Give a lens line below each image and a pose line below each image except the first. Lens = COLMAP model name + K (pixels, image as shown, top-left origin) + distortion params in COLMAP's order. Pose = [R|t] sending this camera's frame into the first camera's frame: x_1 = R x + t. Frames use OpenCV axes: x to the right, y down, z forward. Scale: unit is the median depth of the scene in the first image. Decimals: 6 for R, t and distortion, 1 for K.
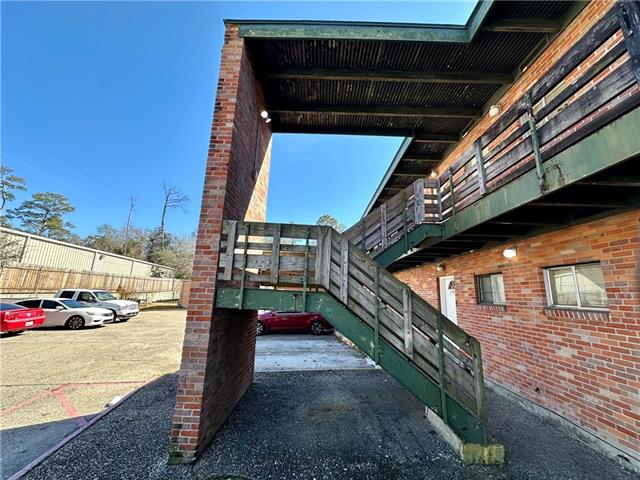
lens RADIAL K [[254.5, 0, 320.0], [0, 254.5, 240.0], [0, 0, 1]] dist [0.000846, -0.000107]
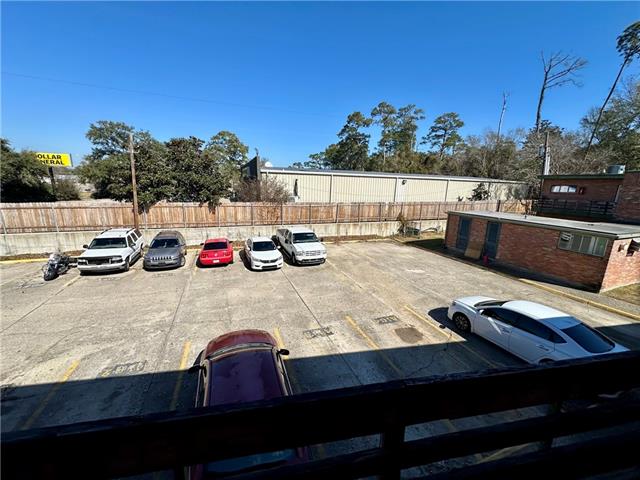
lens RADIAL K [[254.5, 0, 320.0], [0, 254.5, 240.0], [0, 0, 1]] dist [0.000846, -0.000107]
pose [[0.188457, 0.189639, -0.963598, 0.105177], [0.179347, 0.958034, 0.223620, 0.001815], [0.965566, -0.214961, 0.146537, 0.485834]]
